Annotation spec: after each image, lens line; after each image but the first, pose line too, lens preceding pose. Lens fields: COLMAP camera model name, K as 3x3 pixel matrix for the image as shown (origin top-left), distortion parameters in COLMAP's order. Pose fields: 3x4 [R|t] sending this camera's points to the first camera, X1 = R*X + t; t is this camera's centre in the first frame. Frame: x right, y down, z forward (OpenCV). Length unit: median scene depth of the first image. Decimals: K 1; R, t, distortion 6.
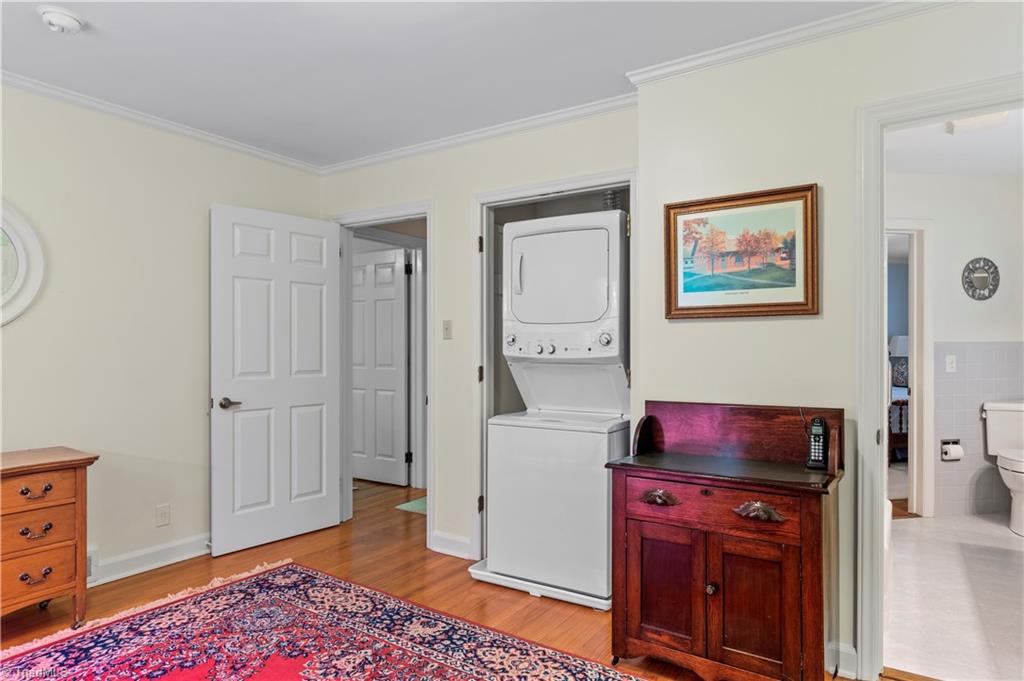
lens RADIAL K [[605.8, 0, 515.8], [0, 605.8, 347.4], [0, 0, 1]] dist [0.000608, 0.001577]
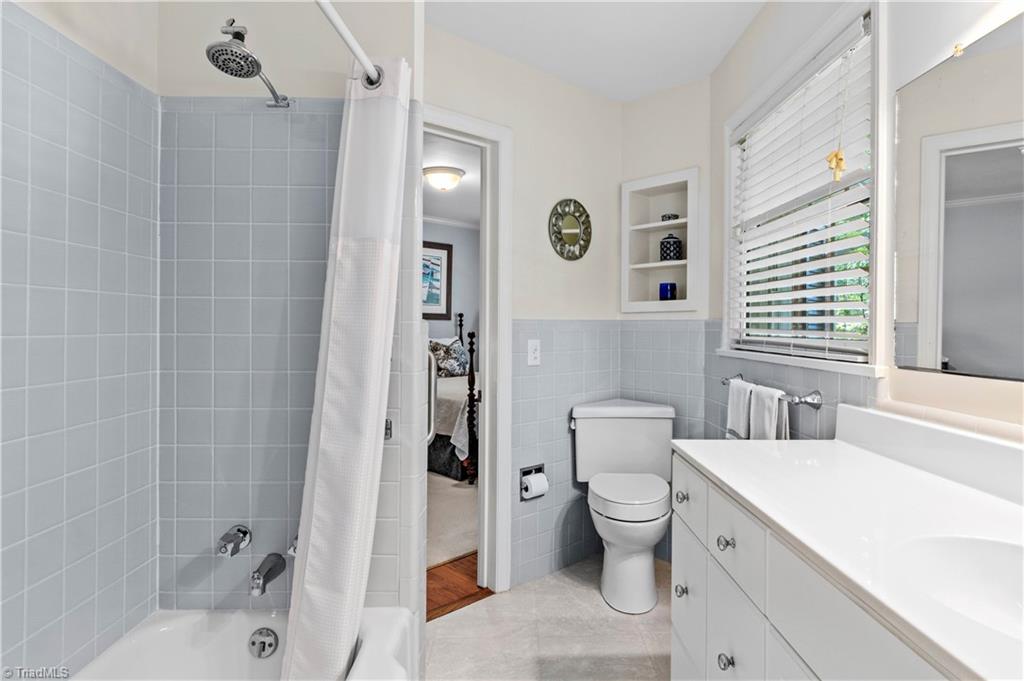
lens RADIAL K [[605.8, 0, 513.0], [0, 605.8, 342.8], [0, 0, 1]] dist [0.000608, 0.001577]
pose [[0.848485, 0.001668, 0.529218, 0.344890], [-0.006545, 0.999952, 0.007343, 0.012088], [-0.529180, -0.009695, 0.848454, 0.446267]]
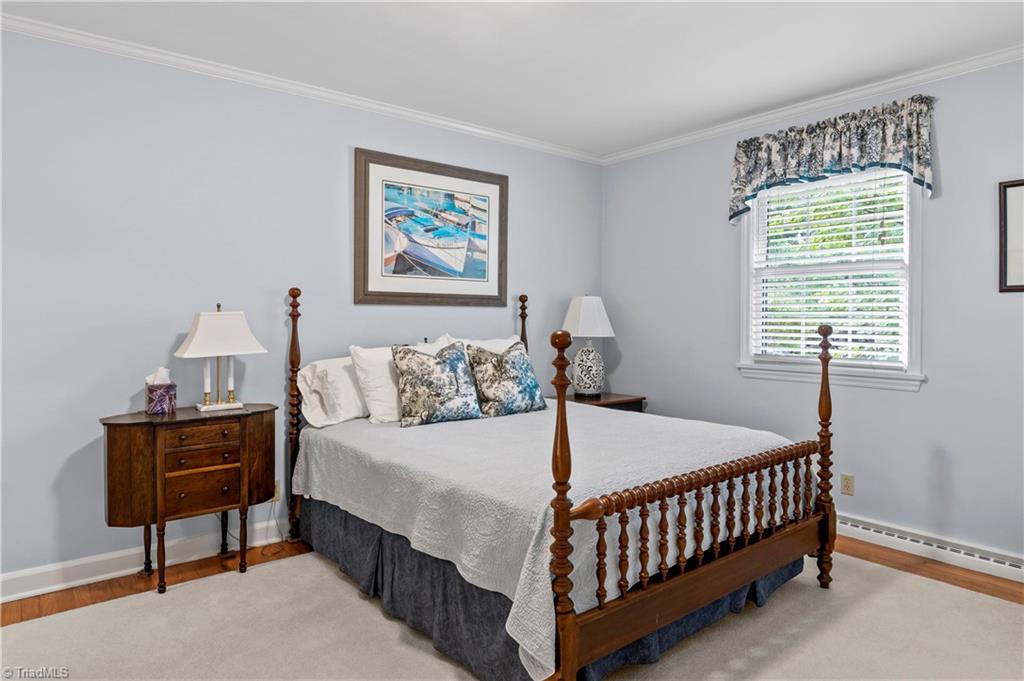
lens RADIAL K [[605.8, 0, 512.1], [0, 605.8, 338.4], [0, 0, 1]] dist [0.000608, 0.001577]
pose [[0.894547, -0.005771, 0.446936, 0.476760], [-0.000592, 0.999900, 0.014096, 0.006780], [-0.446973, -0.012874, 0.894455, 0.714103]]
